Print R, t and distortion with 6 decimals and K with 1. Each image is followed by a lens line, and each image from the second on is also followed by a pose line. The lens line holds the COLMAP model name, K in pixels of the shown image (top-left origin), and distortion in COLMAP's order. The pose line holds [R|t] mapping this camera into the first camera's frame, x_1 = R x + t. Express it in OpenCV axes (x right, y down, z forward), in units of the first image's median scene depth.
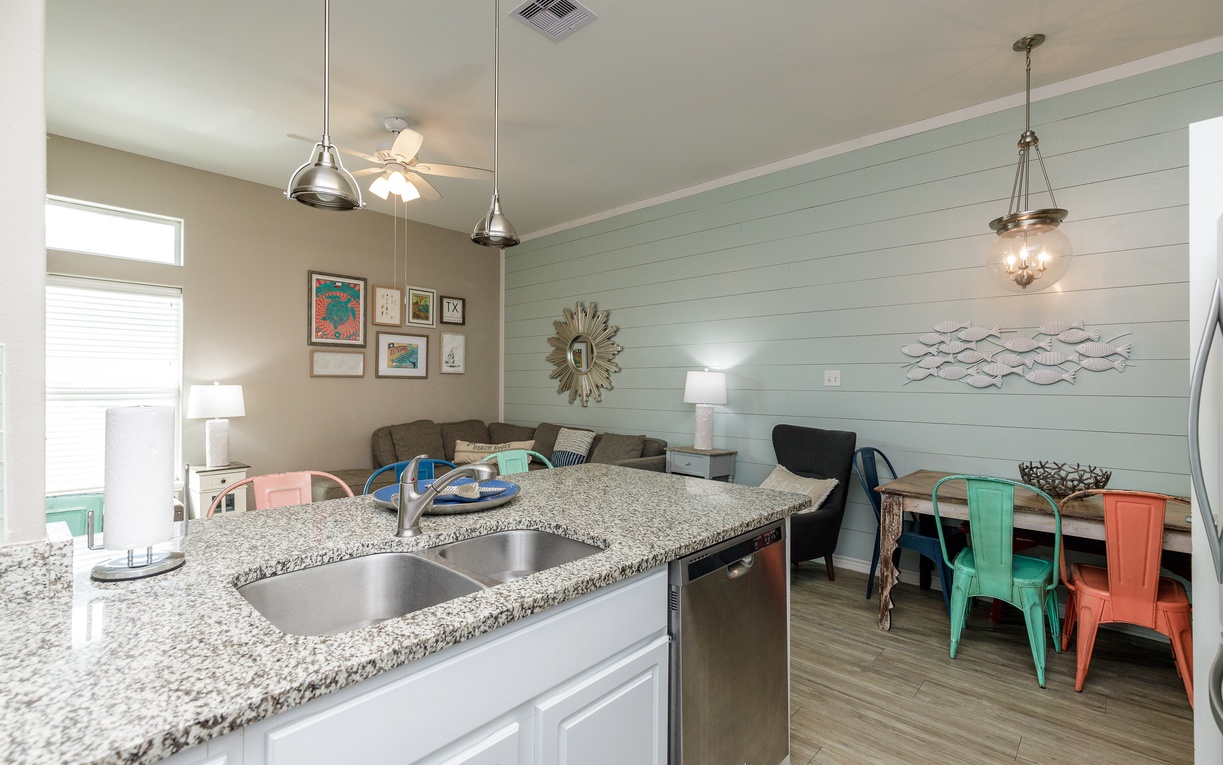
lens RADIAL K [[557.4, 0, 606.8], [0, 557.4, 380.1], [0, 0, 1]] dist [0.001808, 0.000841]
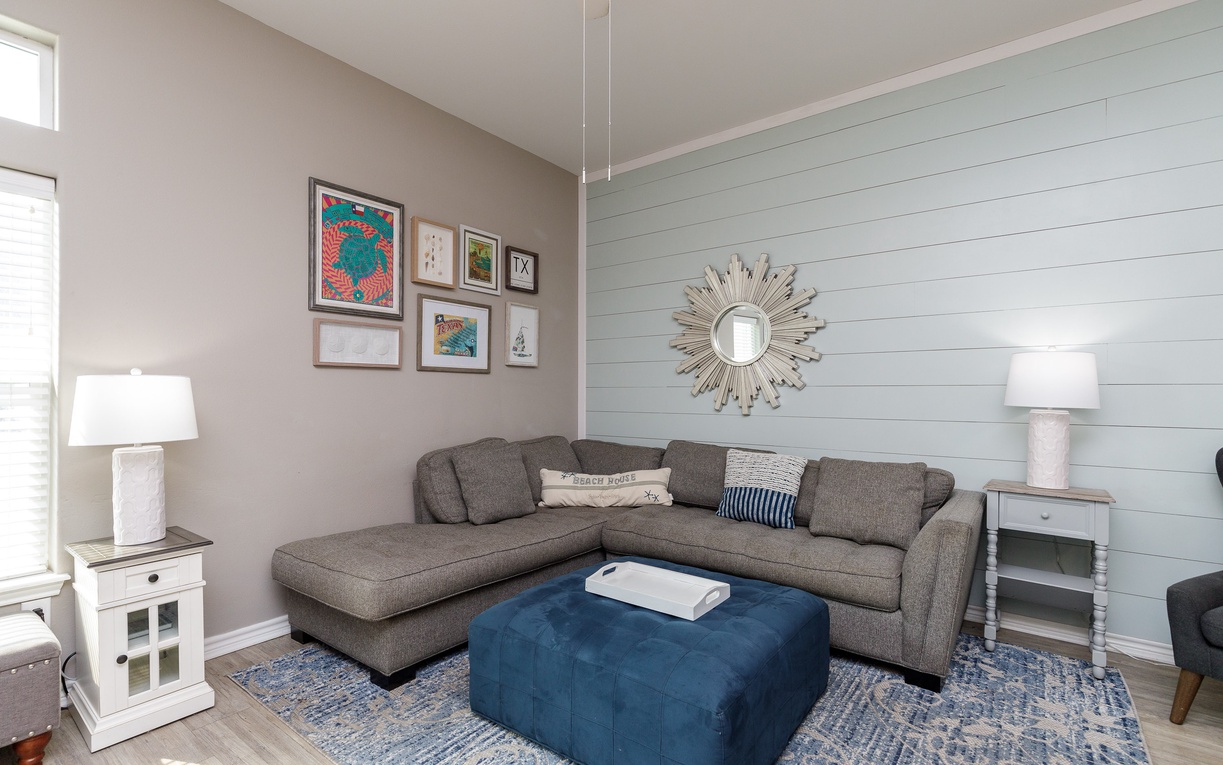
lens RADIAL K [[557.4, 0, 614.5], [0, 557.4, 391.4], [0, 0, 1]] dist [0.001808, 0.000841]
pose [[0.995102, -0.002379, 0.098821, -0.265871], [0.001733, 0.999977, 0.006623, 0.015634], [-0.098835, -0.006419, 0.995083, 0.379741]]
